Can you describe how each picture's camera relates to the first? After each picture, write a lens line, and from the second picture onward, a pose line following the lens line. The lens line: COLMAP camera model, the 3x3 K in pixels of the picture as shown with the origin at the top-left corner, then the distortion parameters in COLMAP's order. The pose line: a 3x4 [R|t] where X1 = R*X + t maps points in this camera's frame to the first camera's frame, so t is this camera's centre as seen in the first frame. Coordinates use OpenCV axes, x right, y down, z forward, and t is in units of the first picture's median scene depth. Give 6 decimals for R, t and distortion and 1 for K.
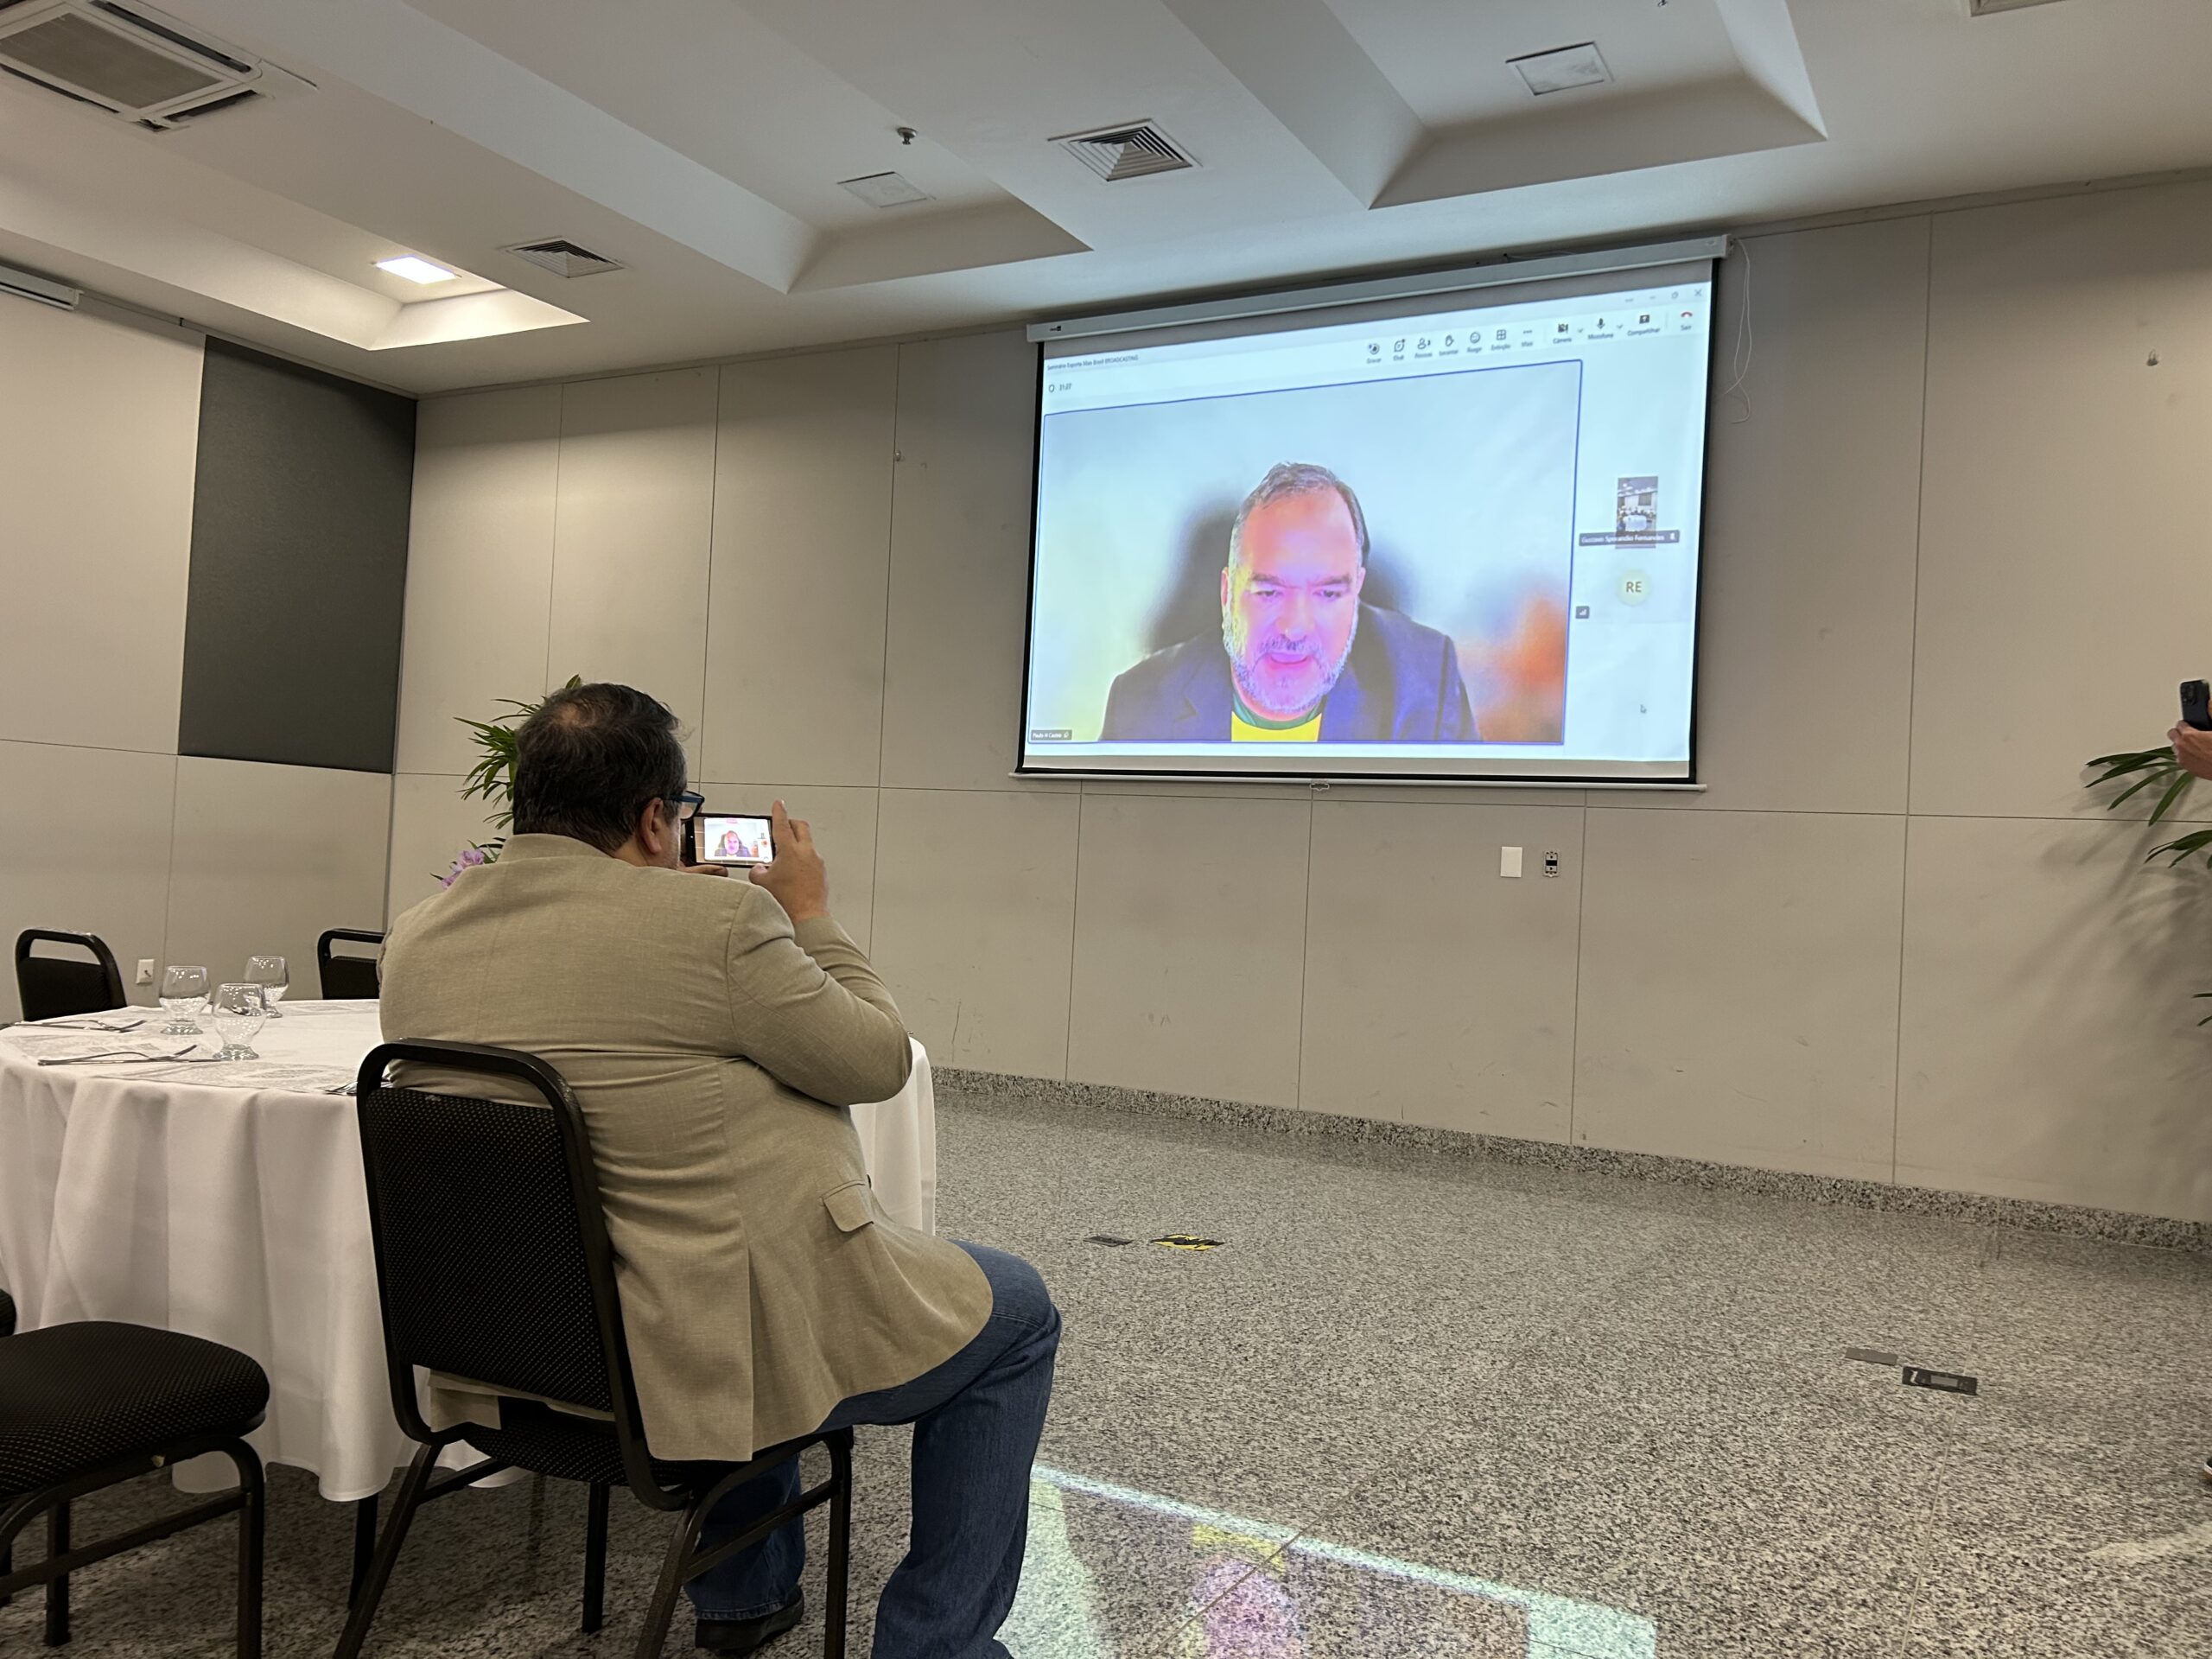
lens RADIAL K [[1698.9, 0, 1112.3], [0, 1698.9, 838.1], [0, 0, 1]] dist [0.026699, -0.021309]
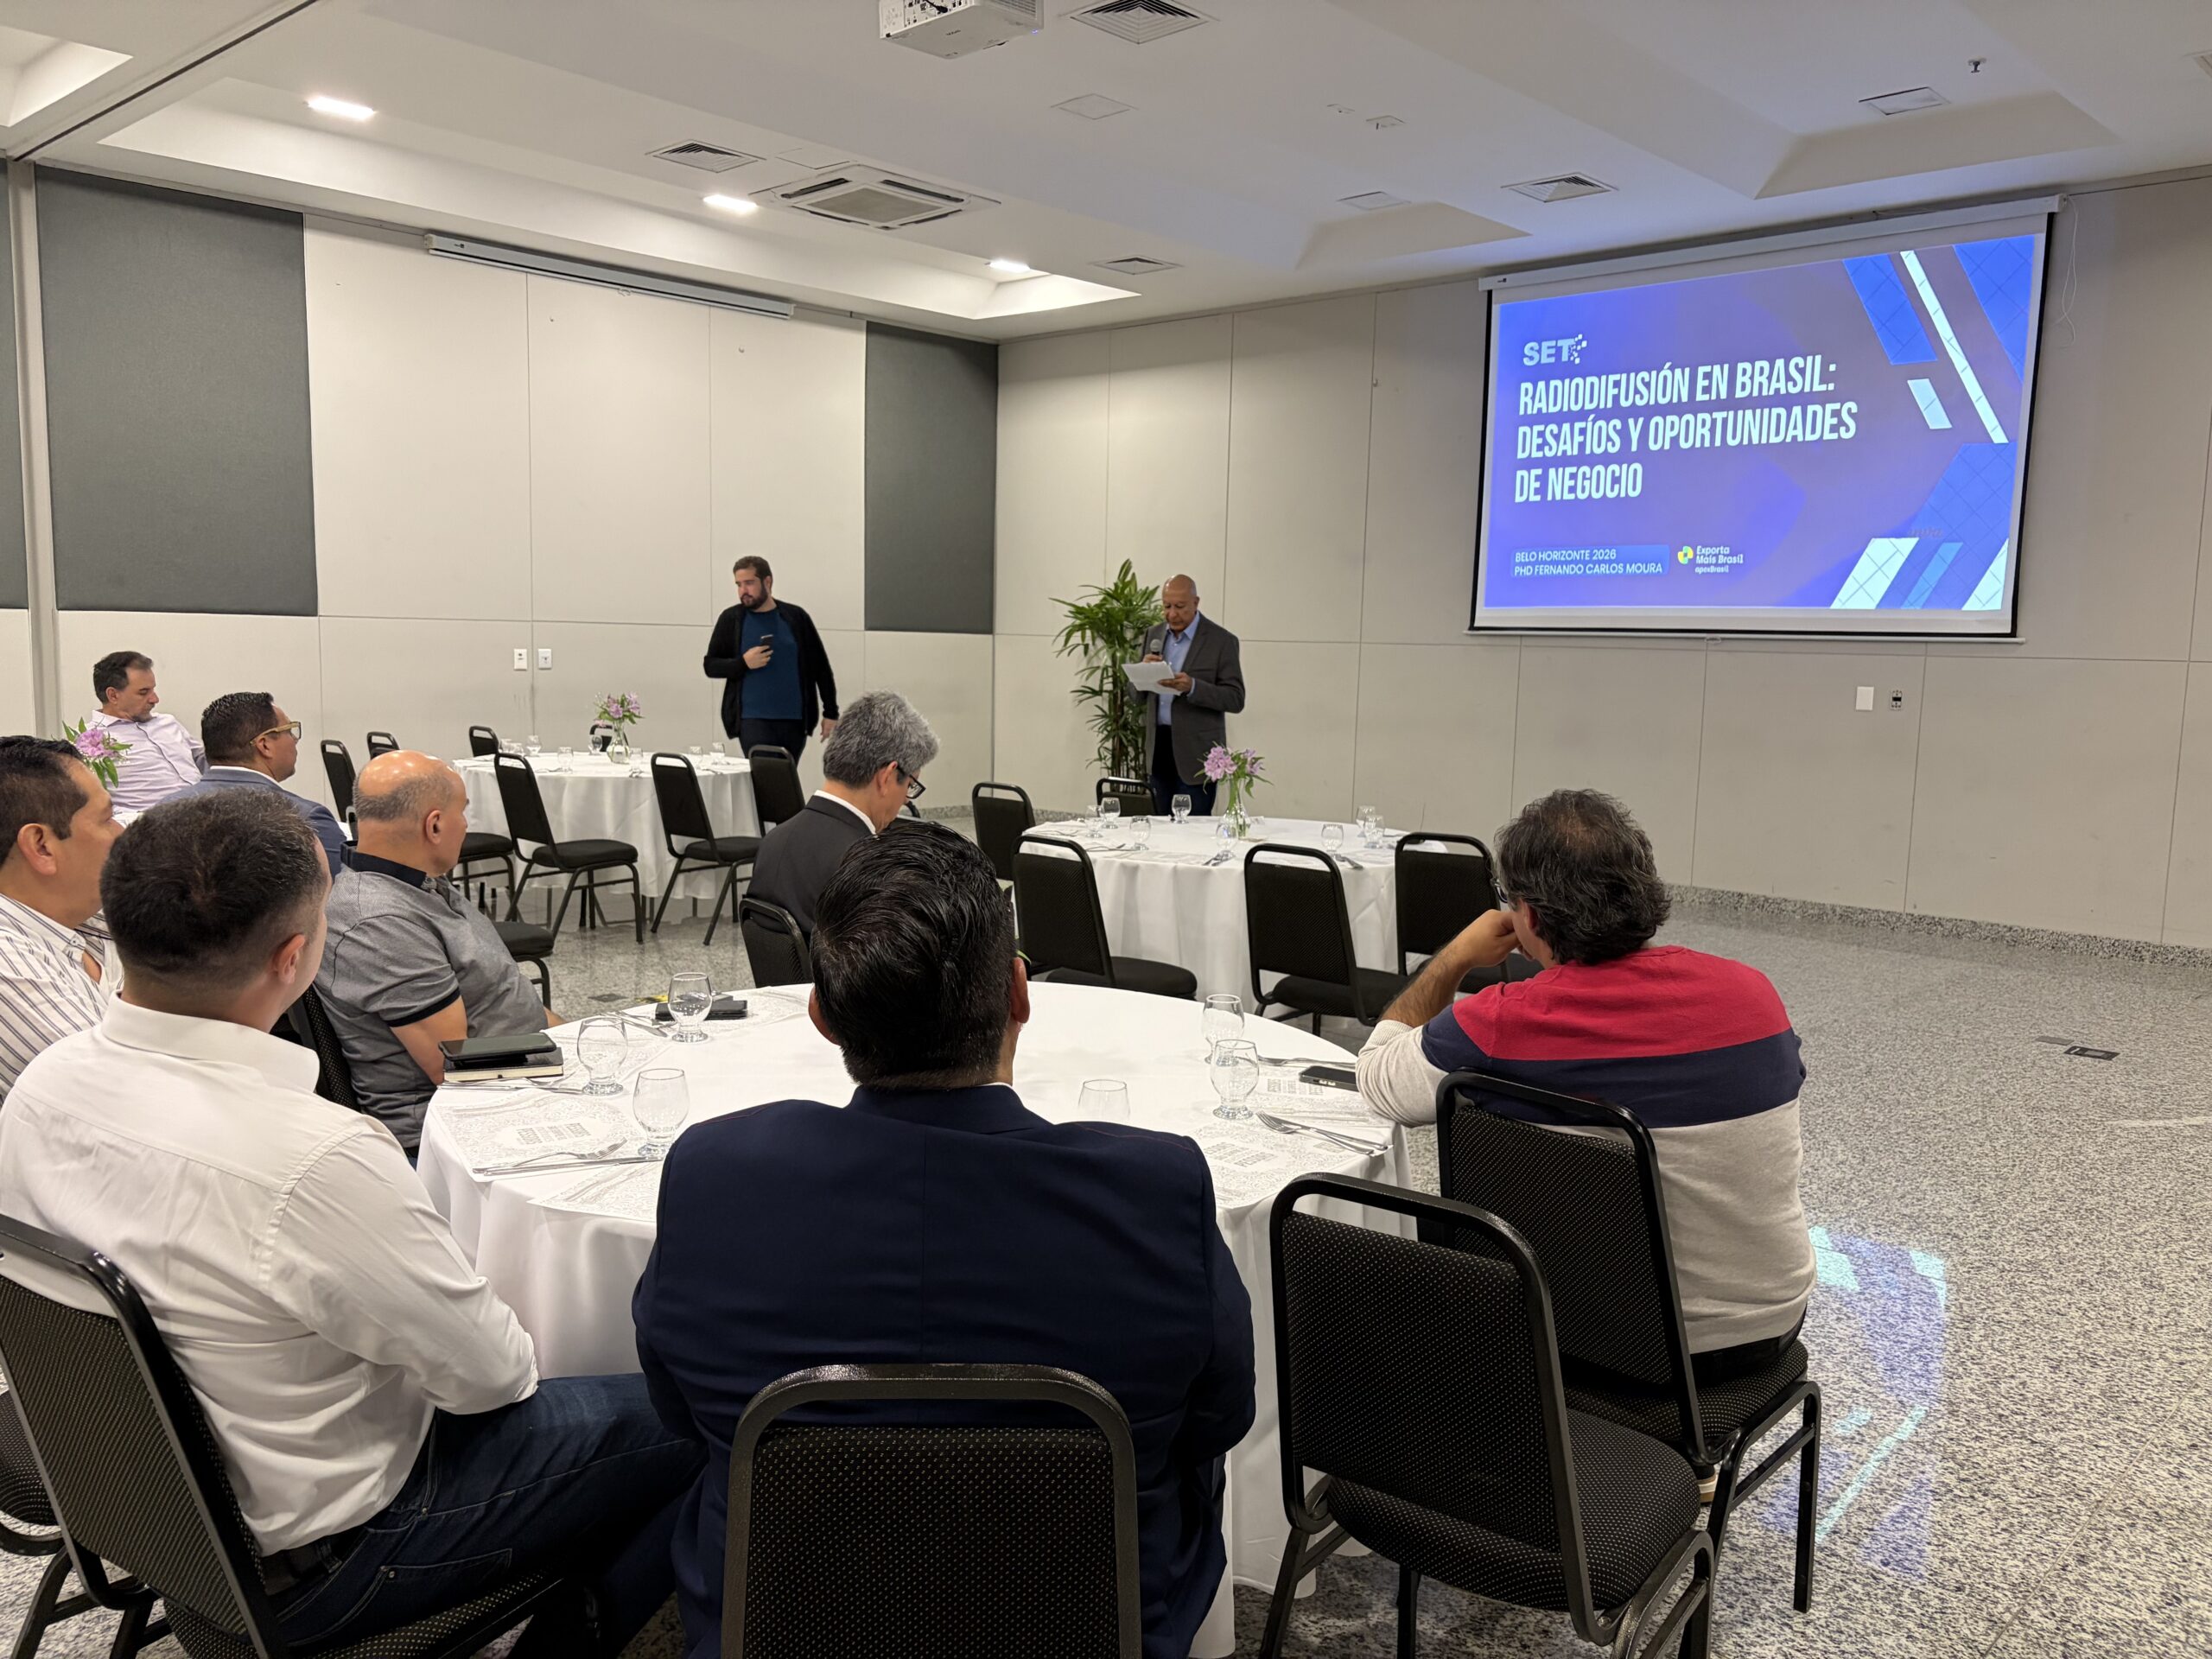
lens RADIAL K [[1677.5, 0, 1107.2], [0, 1677.5, 838.8], [0, 0, 1]] dist [-0.000305, 0.029699]
pose [[0.967889, 0.002150, -0.251370, -0.002671], [0.029799, 0.991931, 0.123226, -0.053423], [0.249607, -0.126760, 0.960015, -0.380590]]
